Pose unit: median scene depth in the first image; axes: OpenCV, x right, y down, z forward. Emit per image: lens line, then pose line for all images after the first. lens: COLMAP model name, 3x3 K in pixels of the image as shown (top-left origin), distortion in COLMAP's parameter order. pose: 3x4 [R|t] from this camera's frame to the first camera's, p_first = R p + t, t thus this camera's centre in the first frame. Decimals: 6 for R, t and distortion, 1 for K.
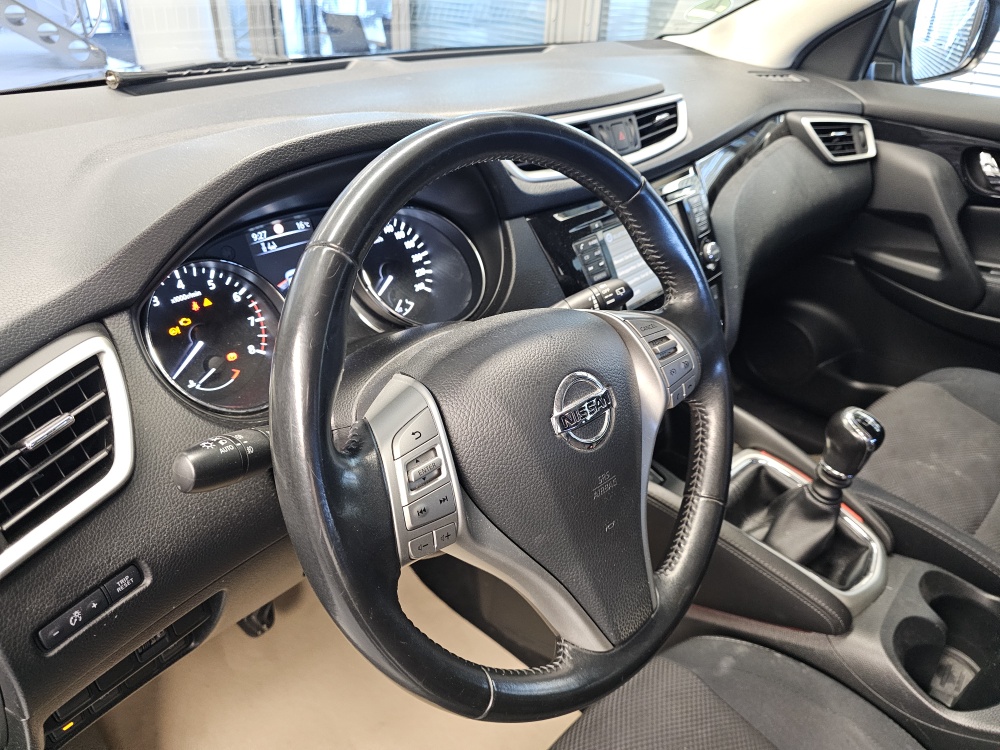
lens RADIAL K [[684.0, 0, 500.6], [0, 684.0, 374.6], [0, 0, 1]] dist [0.047856, -0.056364]
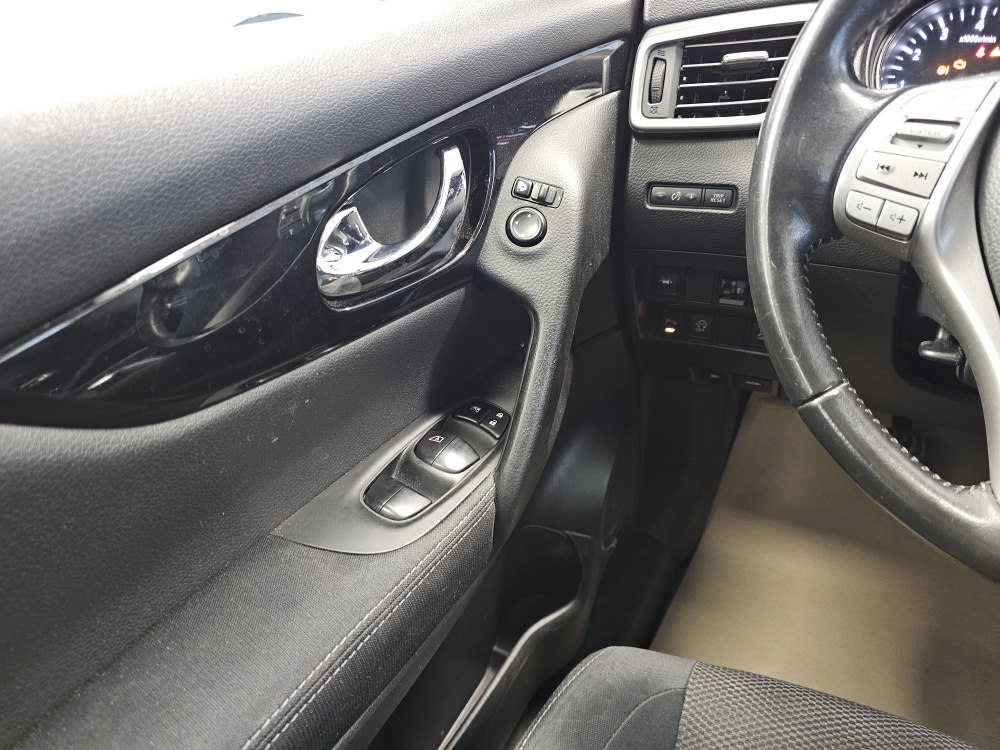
lens RADIAL K [[680.3, 0, 504.1], [0, 680.3, 370.6], [0, 0, 1]] dist [0.028602, -0.037233]
pose [[0.204865, 0.493069, -0.845525, 0.345756], [-0.426516, 0.822489, 0.376293, 0.151326], [0.880974, 0.283541, 0.378801, 0.158053]]
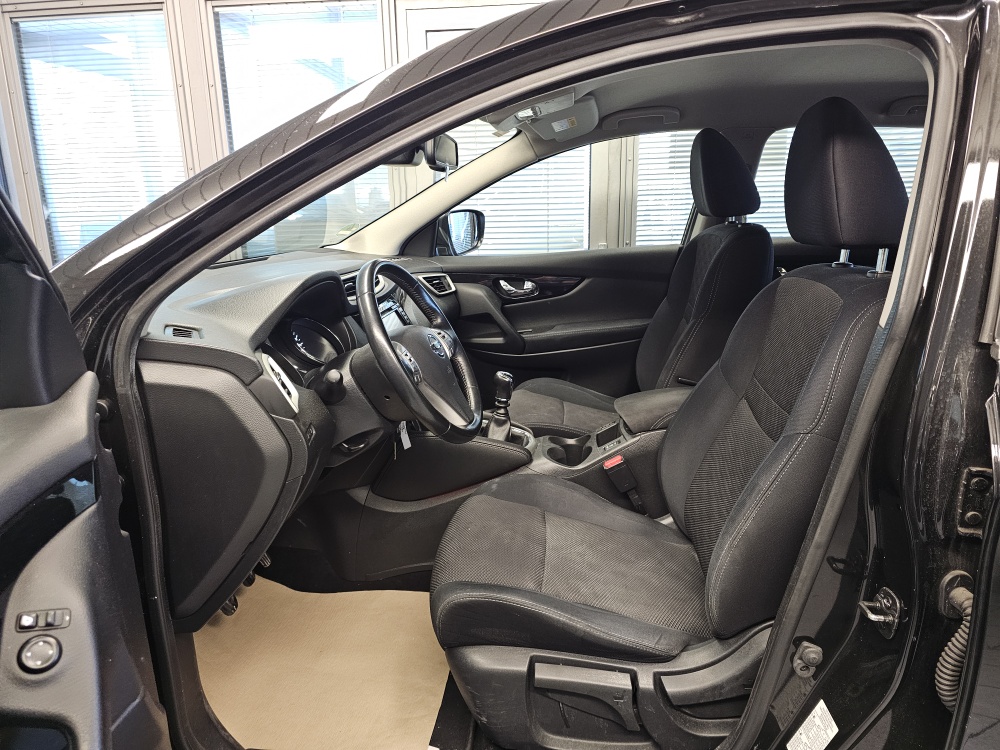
lens RADIAL K [[668.6, 0, 497.2], [0, 668.6, 371.6], [0, 0, 1]] dist [0.069146, -0.077657]
pose [[0.806115, -0.197350, 0.557881, -0.793844], [0.348438, 0.920289, -0.177927, 0.466856], [-0.478298, 0.337817, 0.810624, -0.870569]]
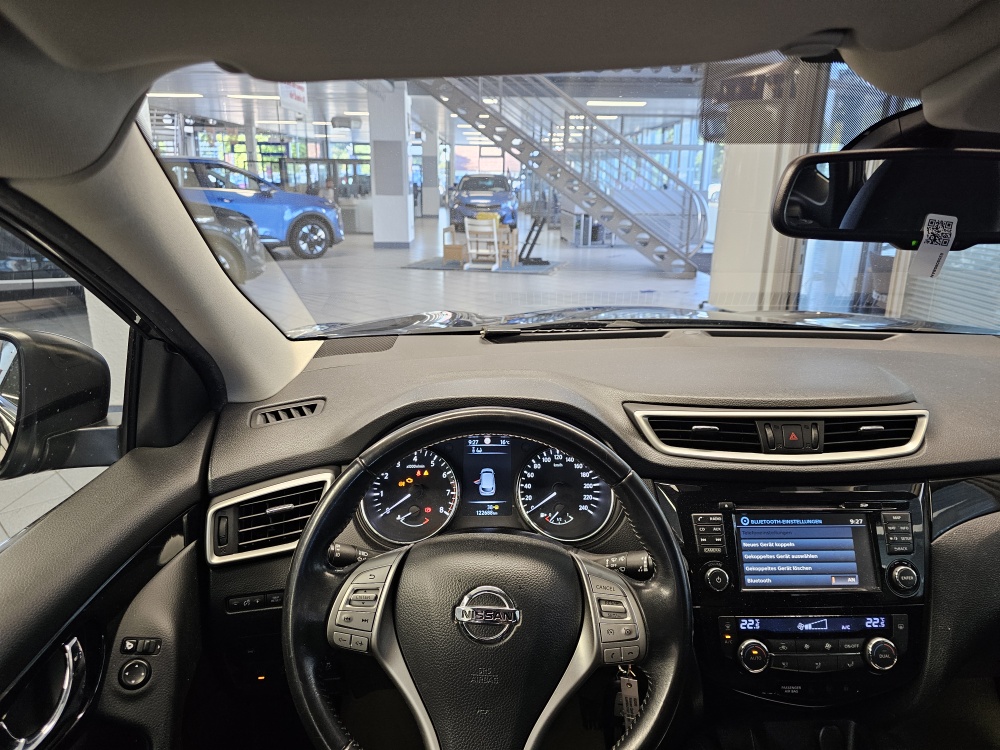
lens RADIAL K [[666.7, 0, 505.4], [0, 666.7, 370.6], [0, 0, 1]] dist [0.084084, -0.101672]
pose [[0.700927, 0.167810, -0.693211, 0.641987], [-0.354784, 0.925184, -0.134768, -0.150636], [0.618732, 0.340403, 0.708023, -0.087398]]
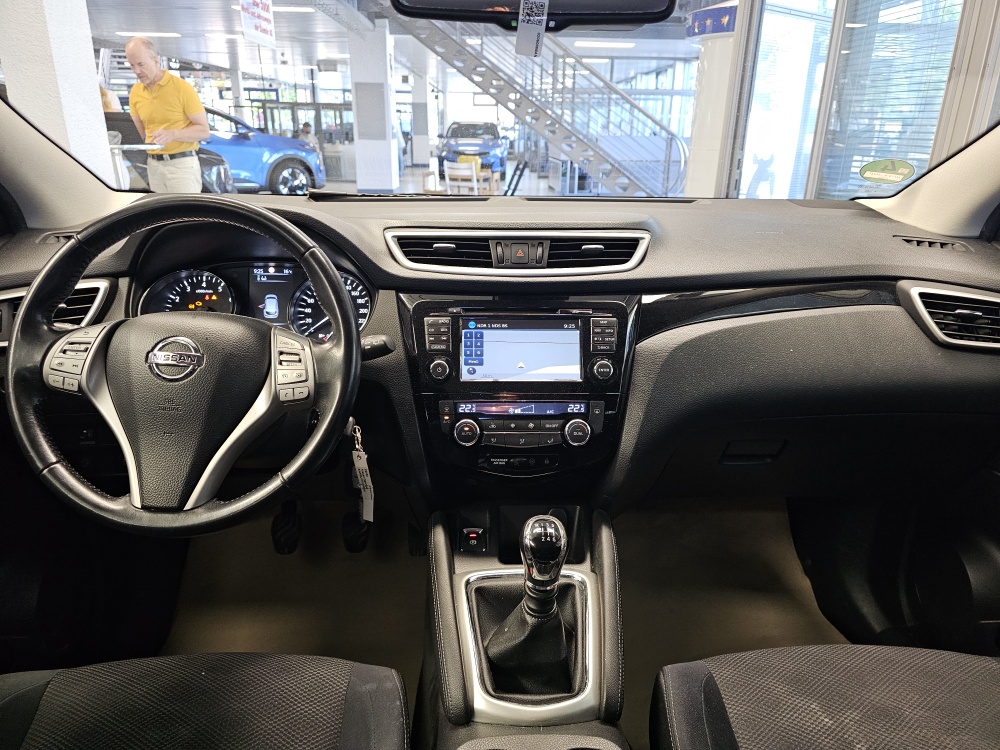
lens RADIAL K [[666.7, 0, 505.4], [0, 666.7, 370.6], [0, 0, 1]] dist [0.084084, -0.101672]
pose [[0.700802, 0.214554, -0.680325, 1.134105], [-0.358181, 0.930596, -0.075479, -0.053538], [0.616914, 0.296576, 0.729013, 0.184110]]
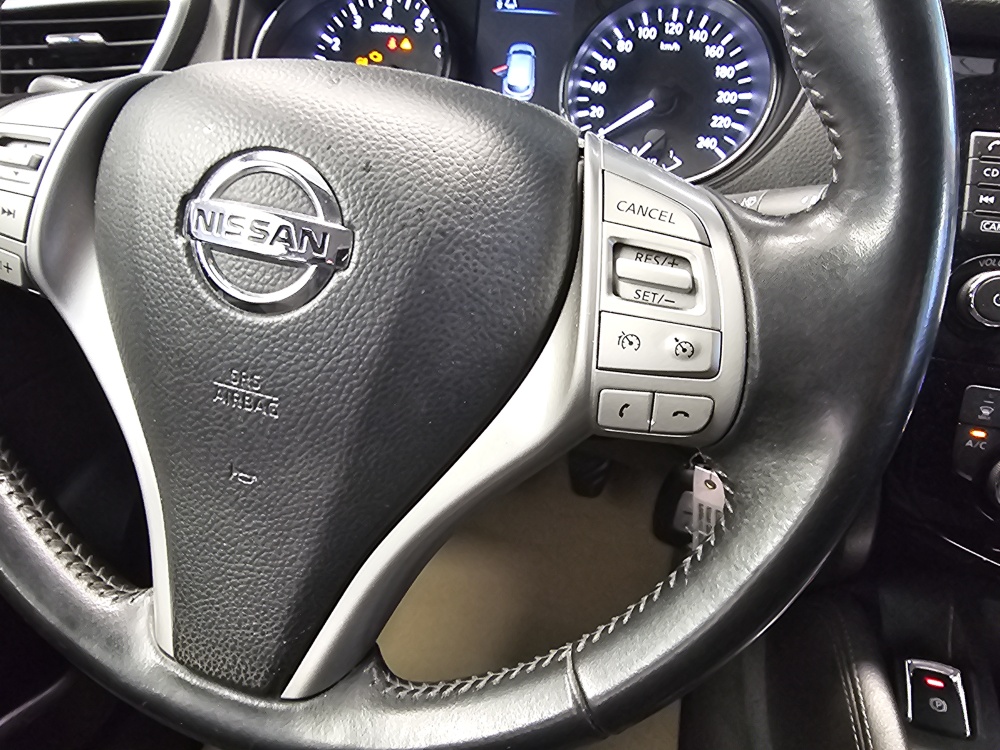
lens RADIAL K [[683.8, 0, 494.4], [0, 683.8, 367.9], [0, 0, 1]] dist [-0.000354, 0.000028]
pose [[0.460377, 0.496944, -0.735594, 0.370053], [-0.451499, 0.844527, 0.287963, -0.048548], [0.764331, 0.199549, 0.613171, 0.525964]]
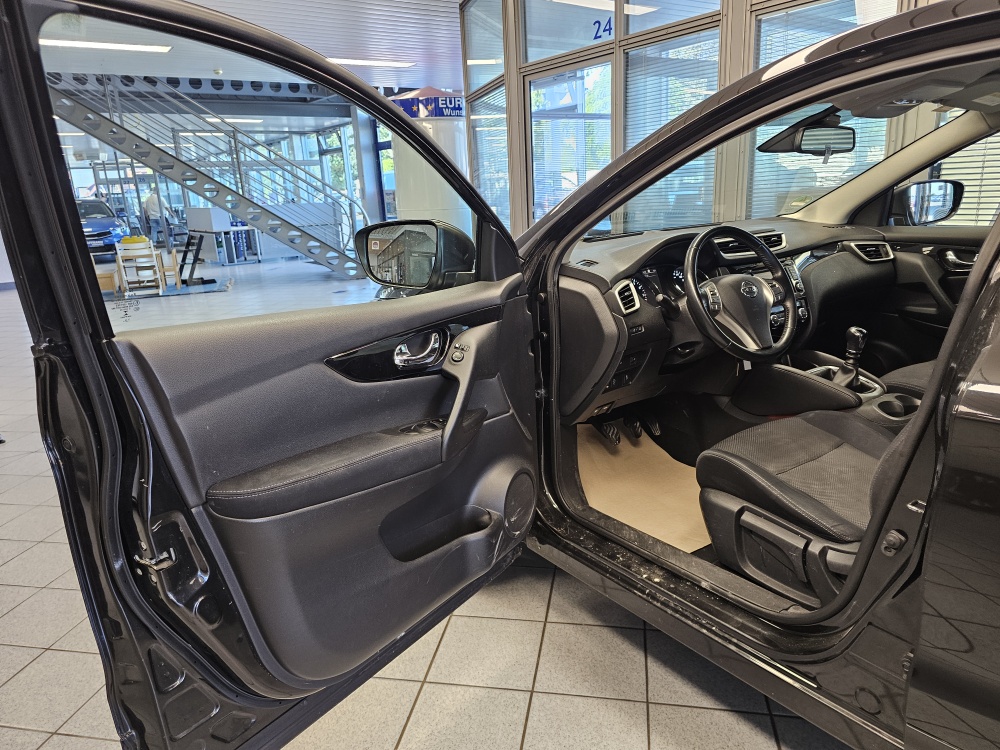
lens RADIAL K [[676.9, 0, 500.0], [0, 676.9, 375.0], [0, 0, 1]] dist [0.012379, 0.001338]
pose [[0.973862, -0.025592, -0.225696, -0.261645], [-0.035354, 0.964445, -0.261908, 1.025751], [0.224374, 0.263041, 0.938331, -1.861393]]
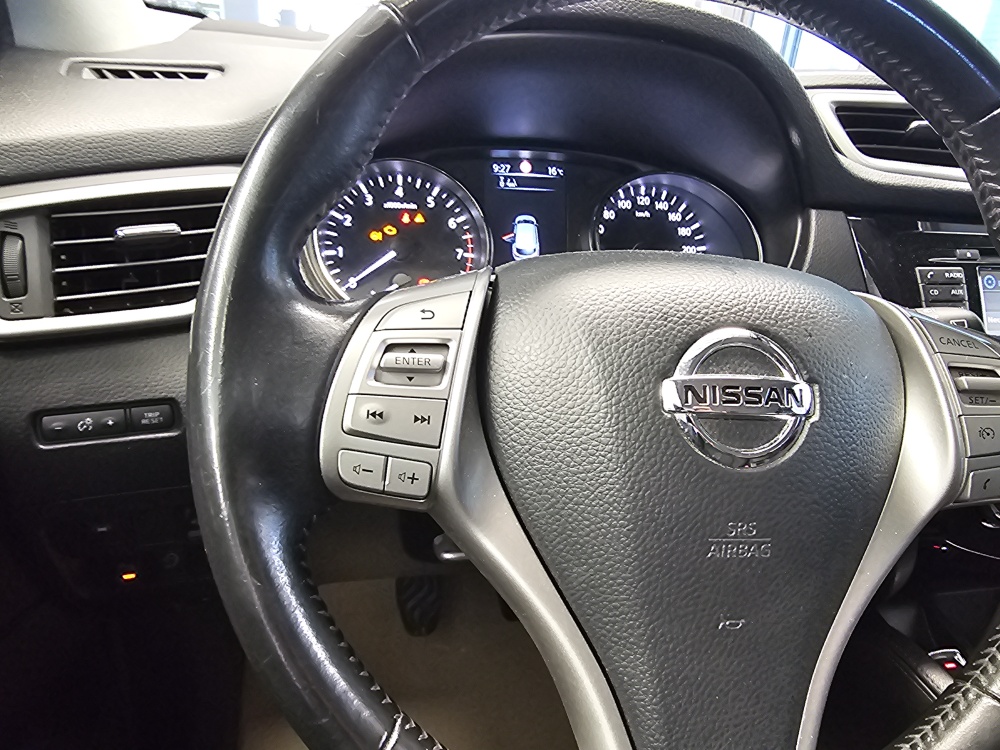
lens RADIAL K [[683.8, 0, 494.4], [0, 683.8, 367.9], [0, 0, 1]] dist [-0.000354, 0.000028]
pose [[0.806277, 0.264086, -0.529316, 0.155502], [-0.343620, 0.937455, -0.055702, 0.080821], [0.481500, 0.226795, 0.846594, 0.263085]]
